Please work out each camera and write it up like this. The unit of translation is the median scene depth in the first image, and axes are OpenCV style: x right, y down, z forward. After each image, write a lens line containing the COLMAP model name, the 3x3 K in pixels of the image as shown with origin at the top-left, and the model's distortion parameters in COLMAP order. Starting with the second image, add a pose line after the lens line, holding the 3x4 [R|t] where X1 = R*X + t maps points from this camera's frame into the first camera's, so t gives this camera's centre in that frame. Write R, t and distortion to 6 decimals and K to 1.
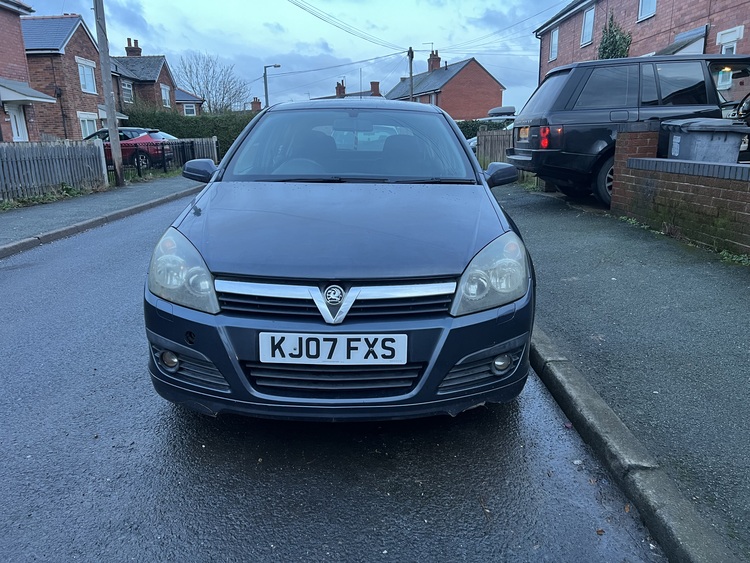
lens RADIAL K [[562.9, 0, 379.3], [0, 562.9, 282.9], [0, 0, 1]] dist [0.064351, -0.067032]
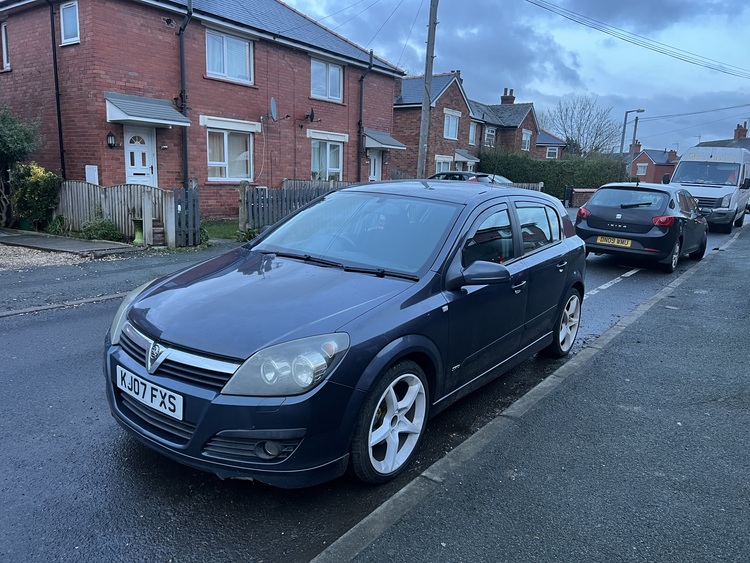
lens RADIAL K [[563.2, 0, 372.1], [0, 563.2, 280.3], [0, 0, 1]] dist [0.062876, -0.064161]
pose [[0.796422, 0.162428, -0.582519, 0.121829], [-0.201900, 0.979402, -0.002944, -0.027262], [0.570042, 0.119955, 0.812812, 0.022849]]
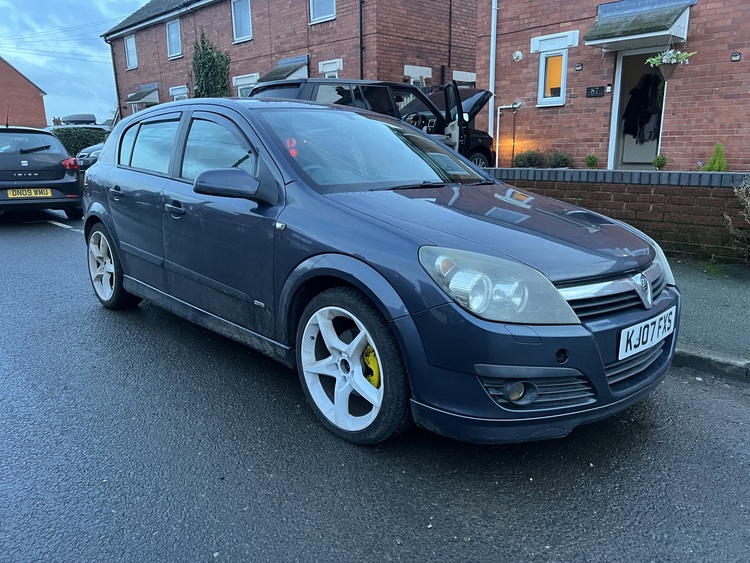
lens RADIAL K [[563.2, 0, 372.1], [0, 563.2, 280.3], [0, 0, 1]] dist [0.062876, -0.064161]
pose [[0.728651, -0.148213, 0.668656, -0.136964], [0.165055, 0.985529, 0.038586, -0.012856], [-0.664699, 0.082249, 0.742570, 0.061790]]
